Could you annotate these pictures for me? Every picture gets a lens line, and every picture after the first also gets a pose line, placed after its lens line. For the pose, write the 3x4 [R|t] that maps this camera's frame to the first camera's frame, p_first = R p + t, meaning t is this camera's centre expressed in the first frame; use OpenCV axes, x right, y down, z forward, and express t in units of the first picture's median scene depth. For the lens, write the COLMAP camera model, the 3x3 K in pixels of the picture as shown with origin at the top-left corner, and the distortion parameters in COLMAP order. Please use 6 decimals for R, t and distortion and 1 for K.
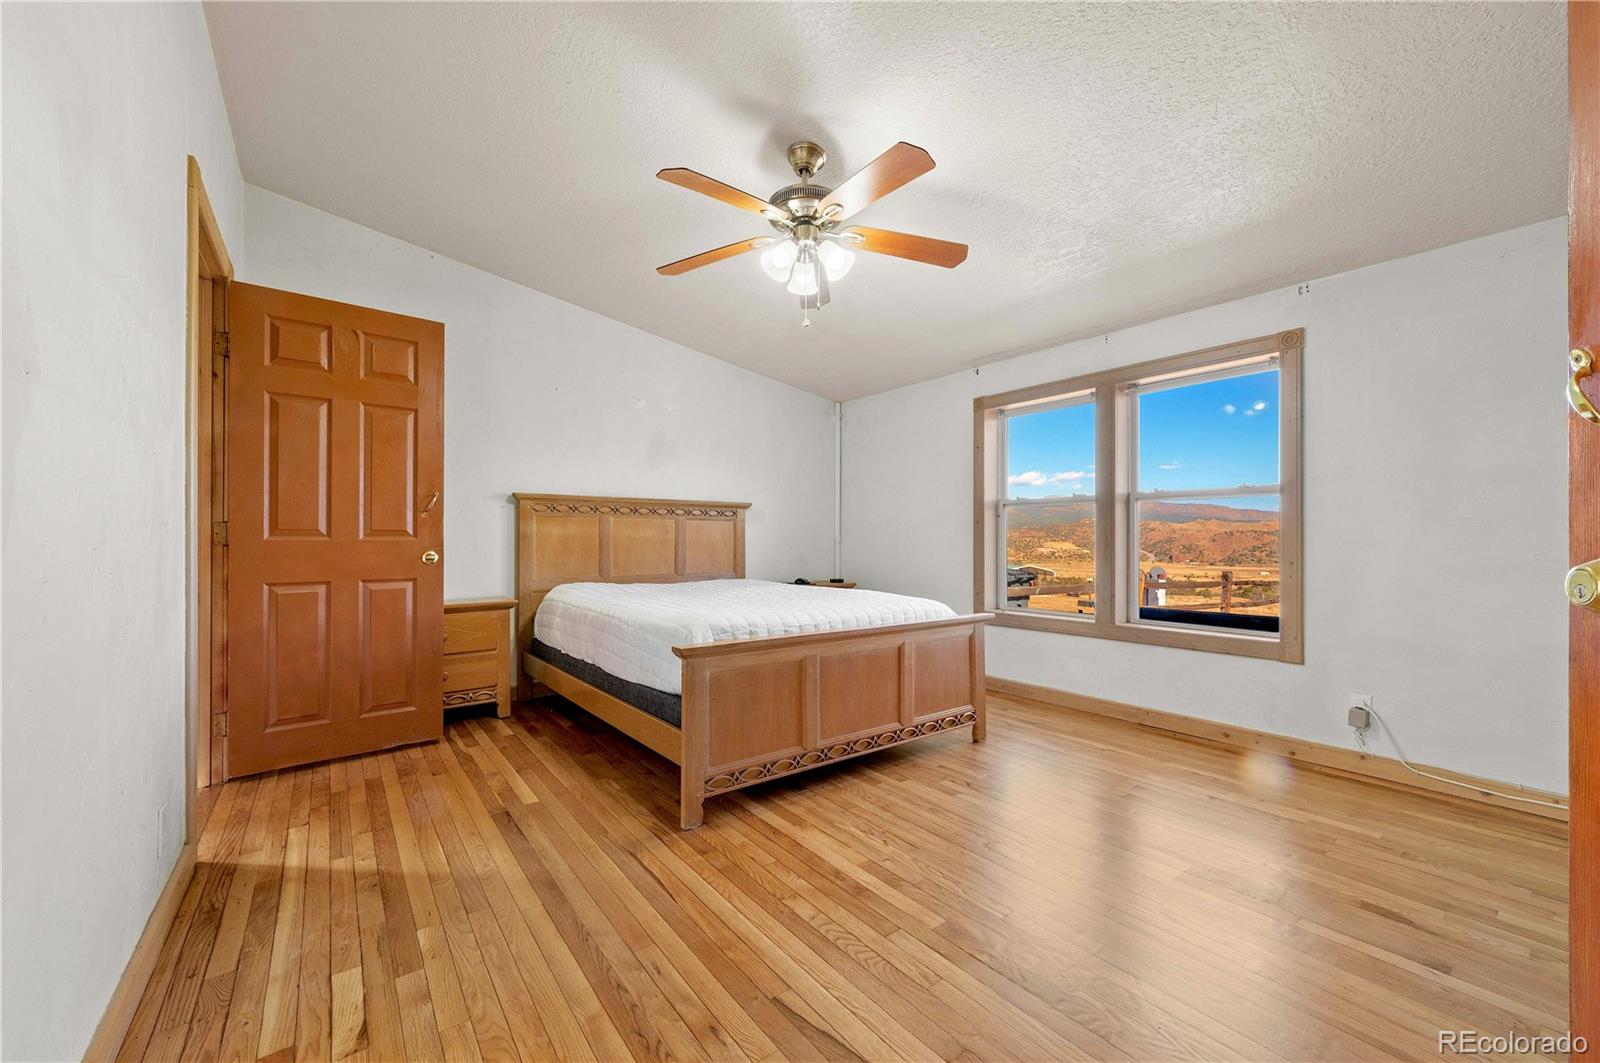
lens RADIAL K [[630.1, 0, 785.7], [0, 630.1, 541.2], [0, 0, 1]] dist [-0.001847, -0.000361]
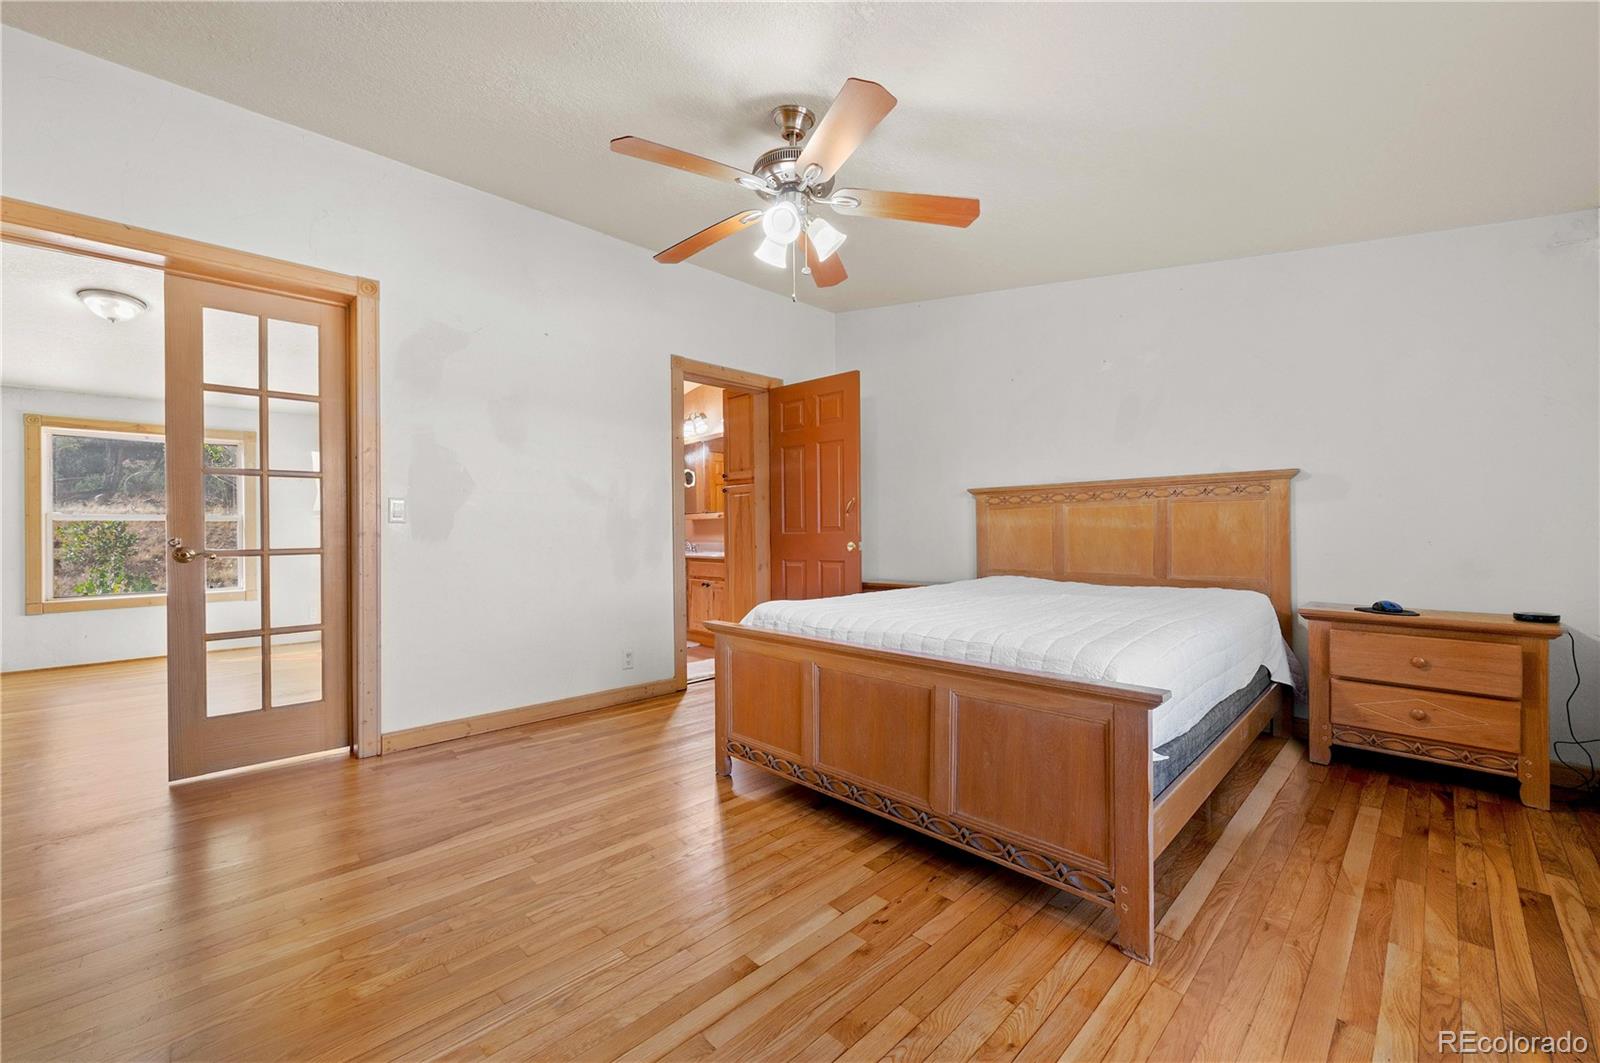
lens RADIAL K [[630.1, 0, 801.5], [0, 630.1, 534.4], [0, 0, 1]] dist [-0.001847, -0.000361]
pose [[0.140902, 0.000224, -0.990024, 0.835879], [0.006416, 0.999979, 0.001140, -0.001730], [0.990003, -0.006513, 0.140898, 0.777007]]
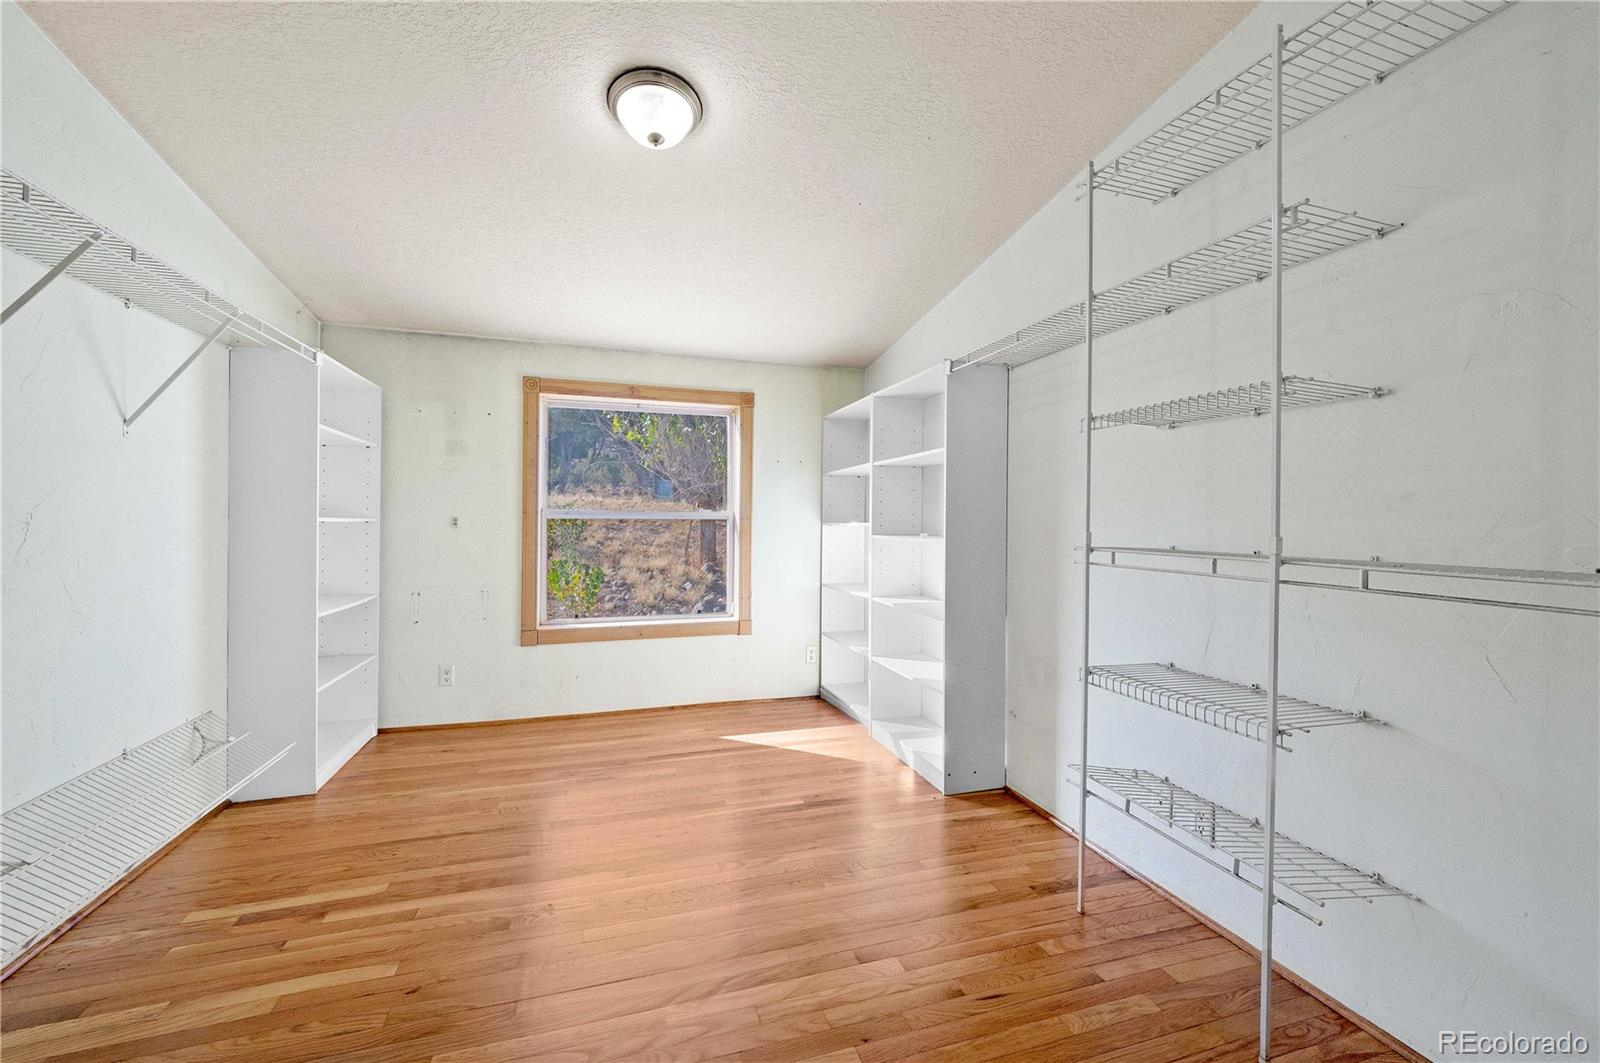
lens RADIAL K [[630.1, 0, 791.1], [0, 630.1, 529.4], [0, 0, 1]] dist [-0.001847, -0.000361]
pose [[-0.327224, 0.007204, -0.944920, 0.611362], [-0.016231, 0.999781, 0.013243, -0.014095], [0.944808, 0.019671, -0.327035, 0.562116]]
